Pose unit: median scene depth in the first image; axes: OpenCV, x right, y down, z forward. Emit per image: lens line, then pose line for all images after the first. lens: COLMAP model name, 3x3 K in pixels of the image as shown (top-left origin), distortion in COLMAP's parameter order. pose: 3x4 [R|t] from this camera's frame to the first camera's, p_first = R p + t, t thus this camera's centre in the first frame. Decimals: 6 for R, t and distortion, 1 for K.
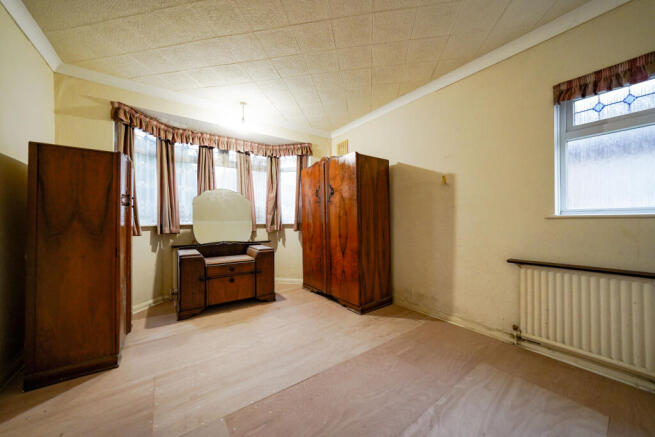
lens RADIAL K [[228.6, 0, 330.0], [0, 228.6, 216.6], [0, 0, 1]] dist [-0.008939, 0.000481]
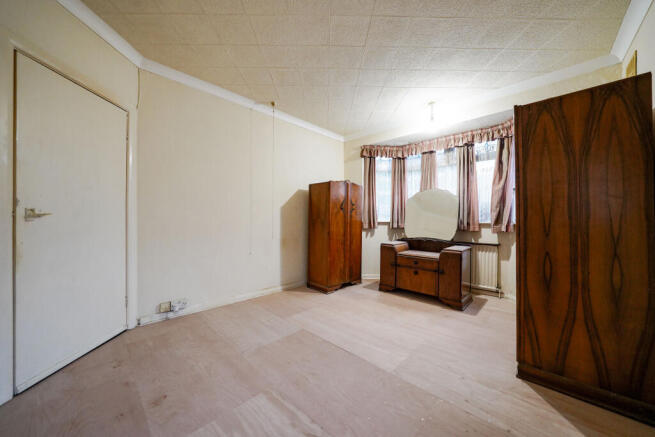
lens RADIAL K [[228.6, 0, 324.8], [0, 228.6, 216.2], [0, 0, 1]] dist [-0.008939, 0.000481]
pose [[0.193784, -0.005946, -0.981026, 0.554667], [0.008260, 0.999956, -0.004430, 0.008681], [0.981009, -0.007245, 0.193825, 0.353876]]
